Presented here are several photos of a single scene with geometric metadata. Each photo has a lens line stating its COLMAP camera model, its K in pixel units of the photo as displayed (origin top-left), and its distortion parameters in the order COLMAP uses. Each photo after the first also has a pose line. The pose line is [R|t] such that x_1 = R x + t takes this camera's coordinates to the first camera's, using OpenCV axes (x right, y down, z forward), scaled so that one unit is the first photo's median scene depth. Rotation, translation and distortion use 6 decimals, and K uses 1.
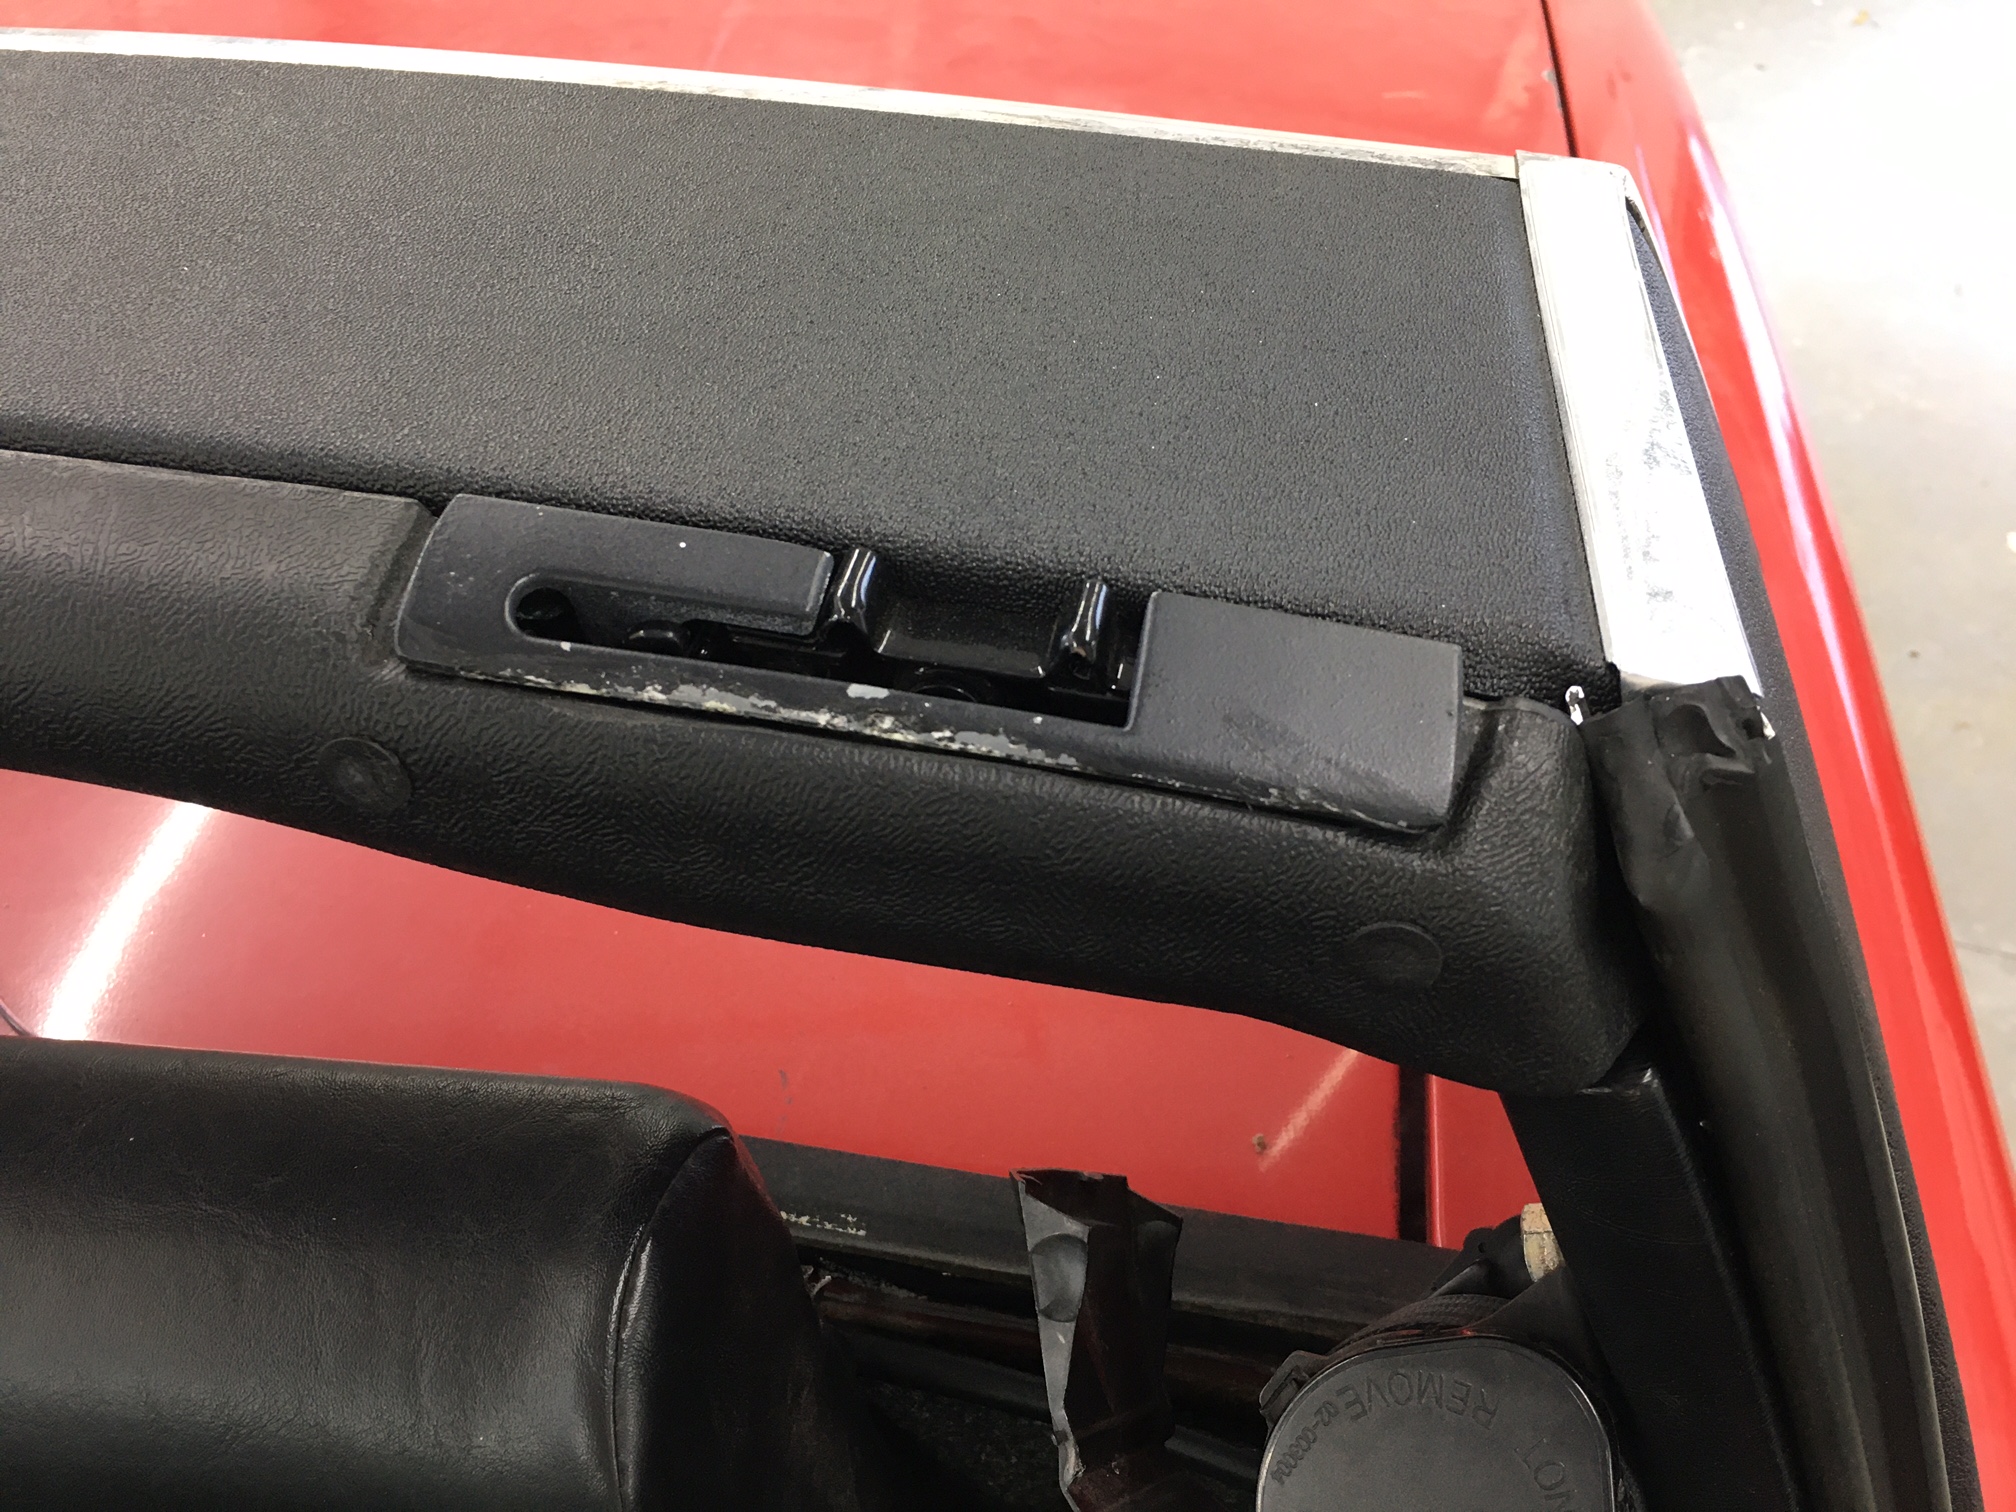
lens RADIAL K [[1703.3, 0, 1007.7], [0, 1703.3, 745.4], [0, 0, 1]] dist [0.004904, -0.003499]
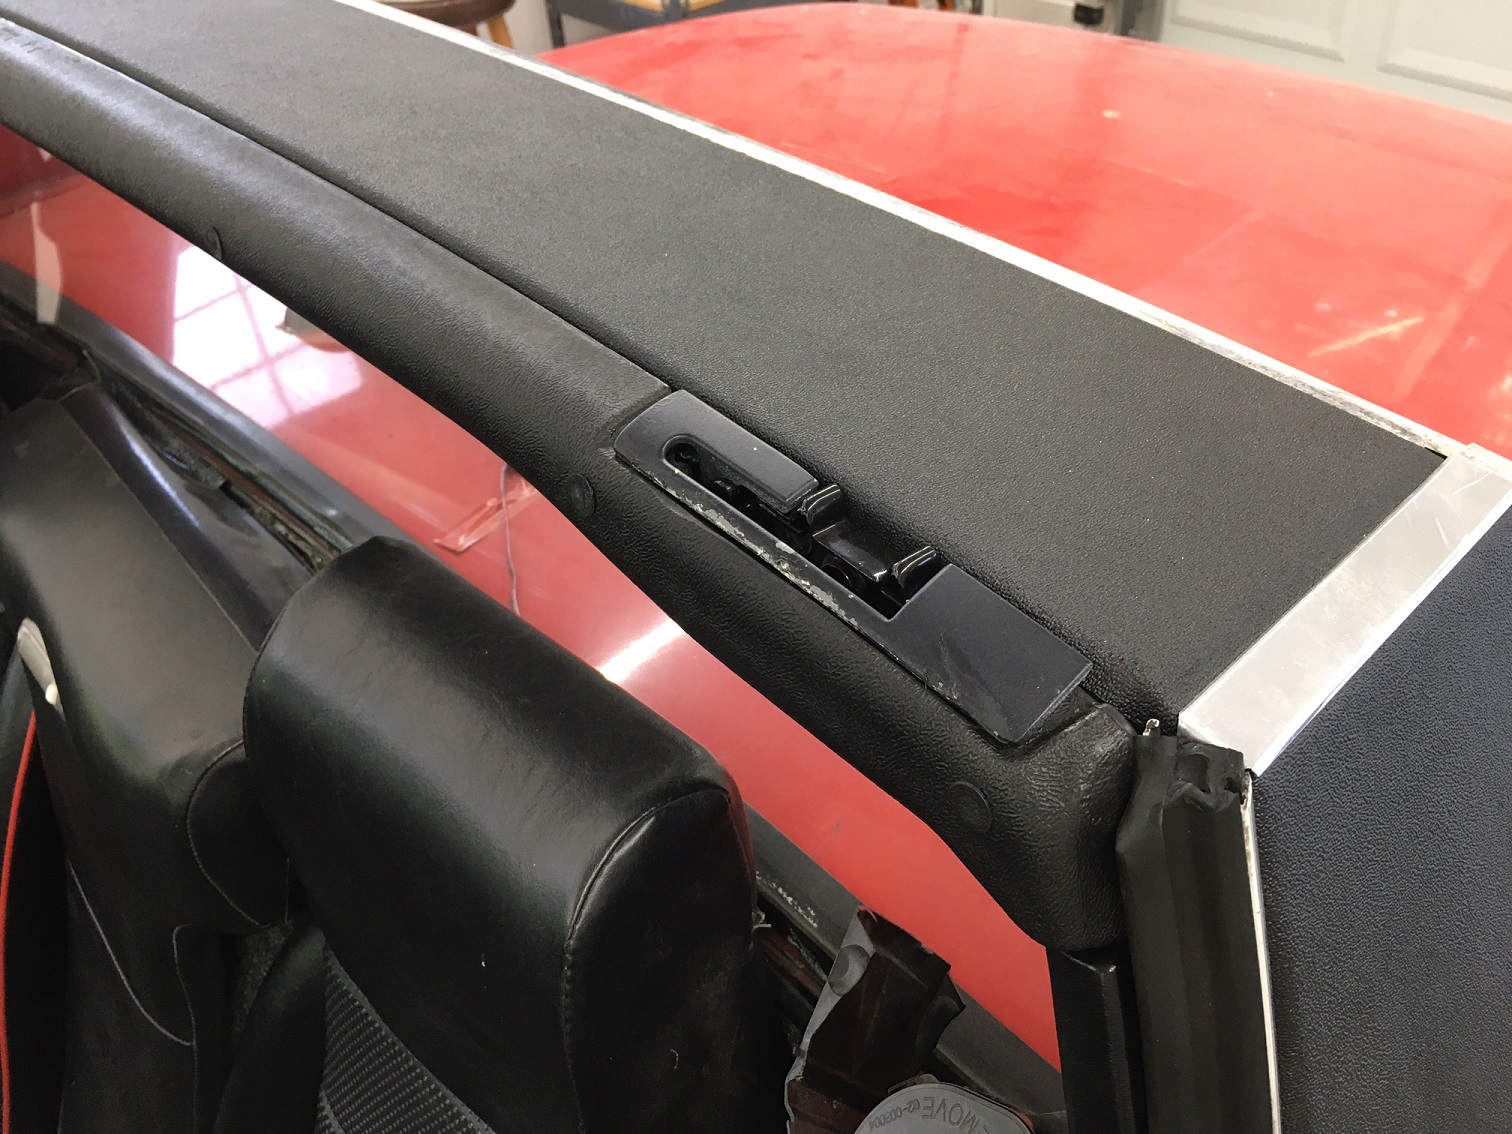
lens RADIAL K [[1277.4, 0, 753.7], [0, 1277.4, 572.2], [0, 0, 1]] dist [0.004904, -0.003499]
pose [[0.792352, 0.390526, -0.468687, 0.554177], [-0.432709, 0.901323, 0.019485, -0.018951], [0.430048, 0.187366, 0.883149, -0.265893]]
